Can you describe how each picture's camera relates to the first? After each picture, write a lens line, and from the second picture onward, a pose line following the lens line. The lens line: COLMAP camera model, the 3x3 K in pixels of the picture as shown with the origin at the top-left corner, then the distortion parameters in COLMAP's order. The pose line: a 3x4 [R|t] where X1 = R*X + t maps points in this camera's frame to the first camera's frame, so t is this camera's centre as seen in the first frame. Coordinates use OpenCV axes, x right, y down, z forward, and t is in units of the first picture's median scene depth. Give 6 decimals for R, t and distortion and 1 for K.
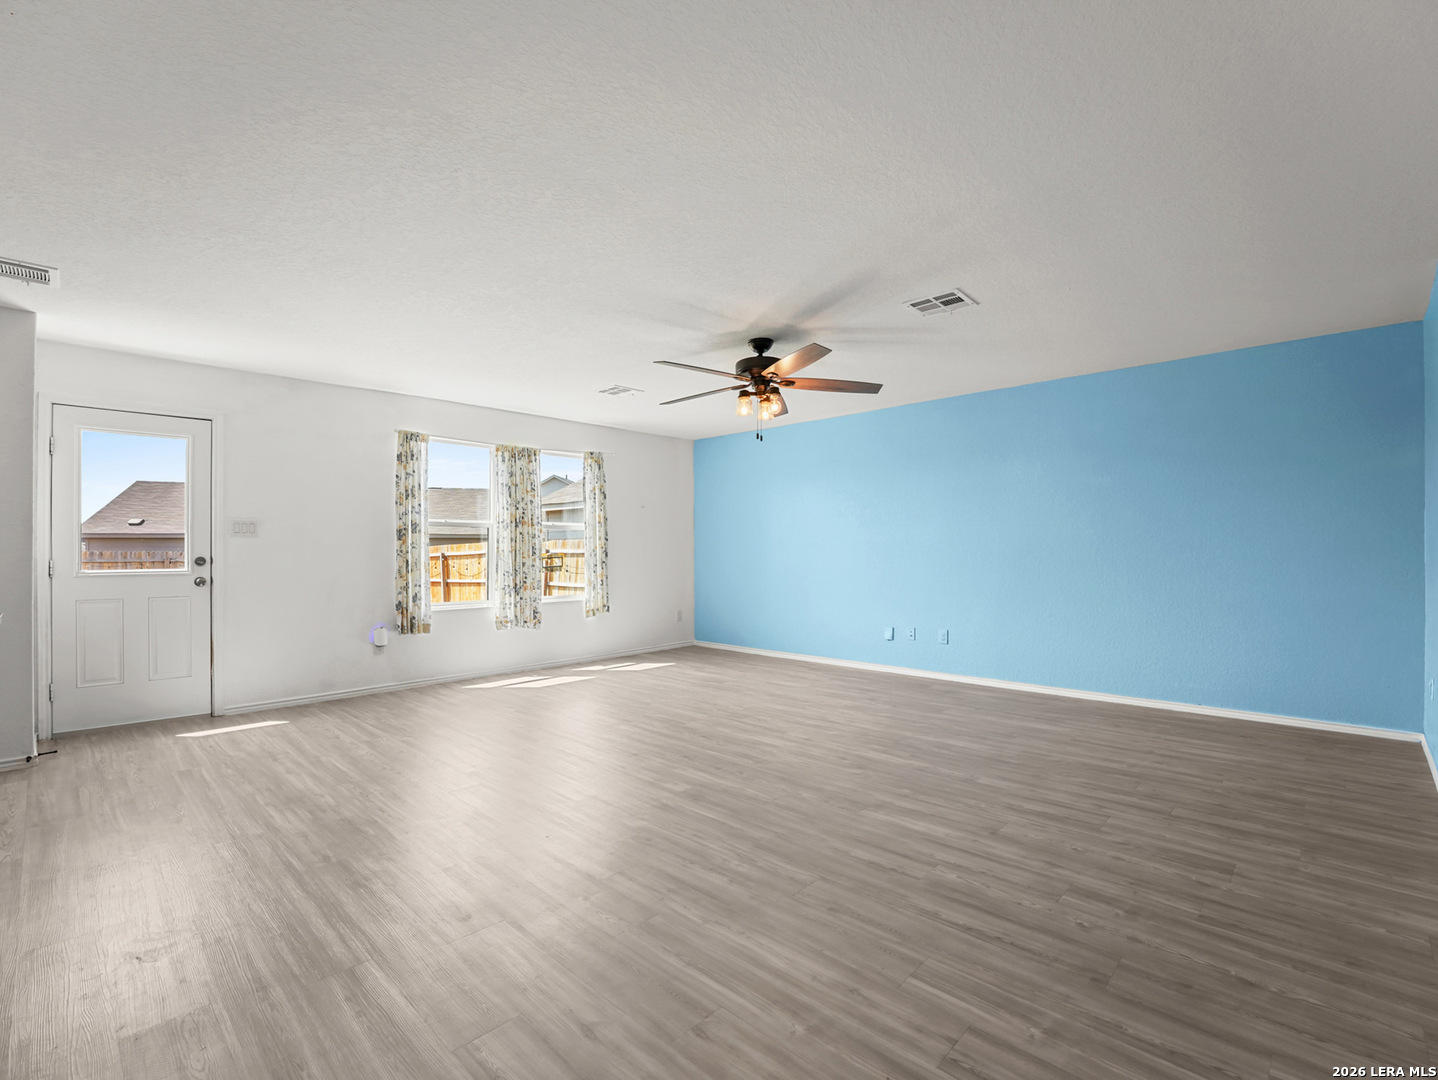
lens RADIAL K [[662.1, 0, 722.9], [0, 662.1, 549.4], [0, 0, 1]] dist [-0.027779, 0.002355]
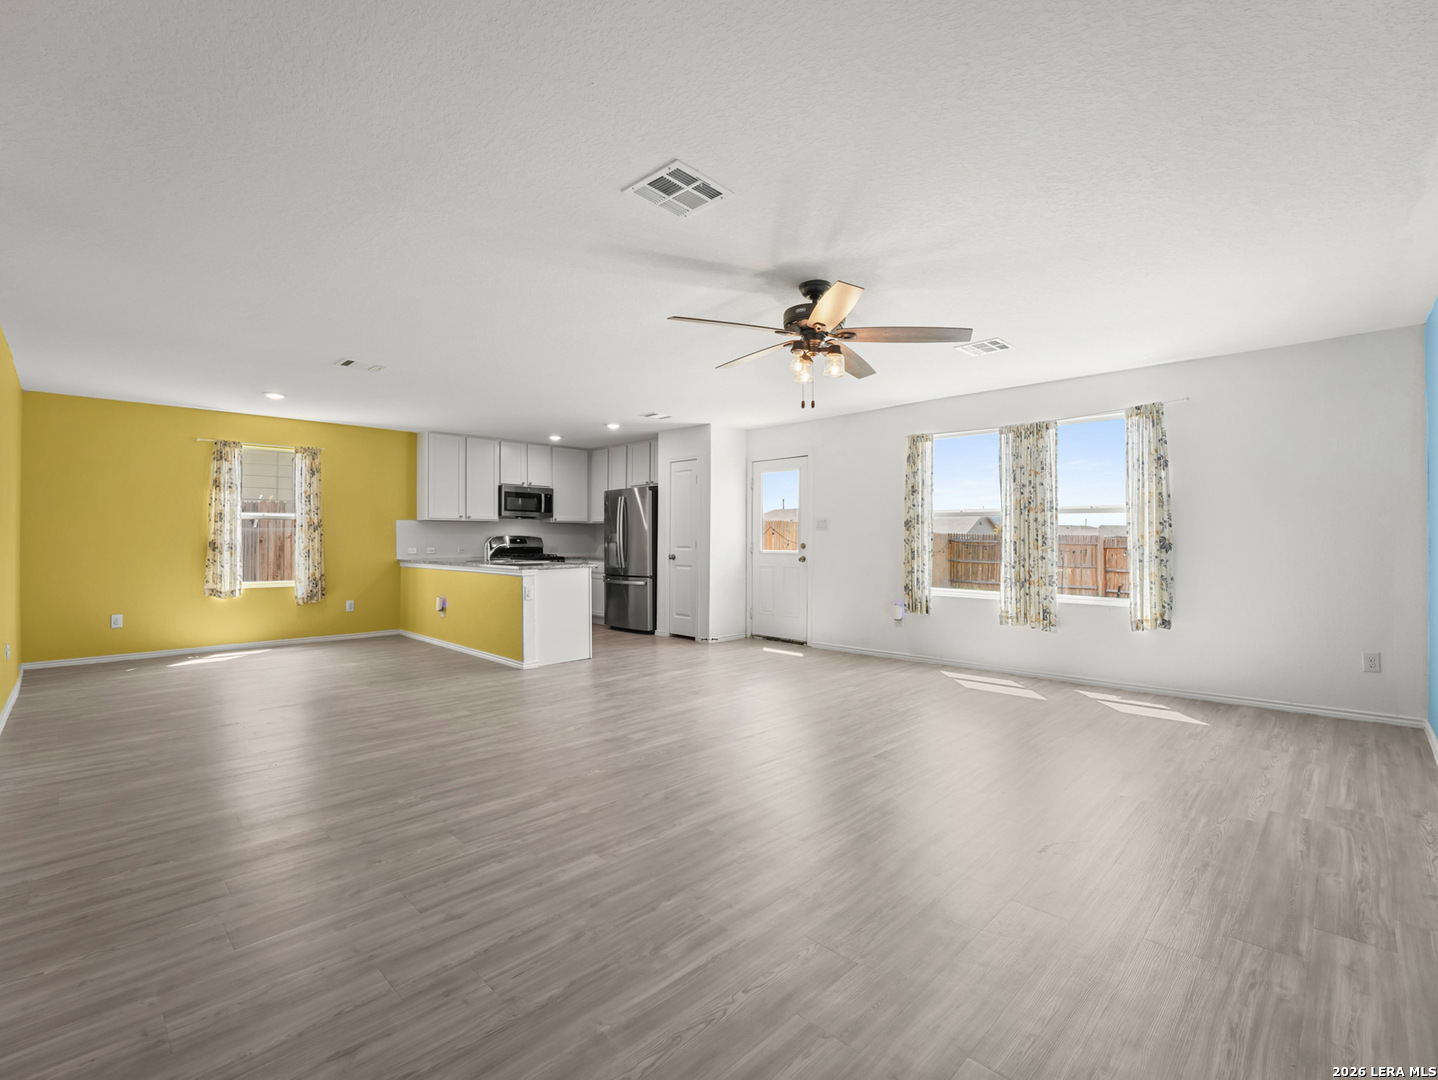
lens RADIAL K [[662.1, 0, 720.5], [0, 662.1, 536.4], [0, 0, 1]] dist [-0.027779, 0.002355]
pose [[-0.020449, -0.000983, -0.999790, 0.776047], [0.001311, 0.999999, -0.001010, -0.003787], [0.999790, -0.001331, -0.020448, 0.798589]]
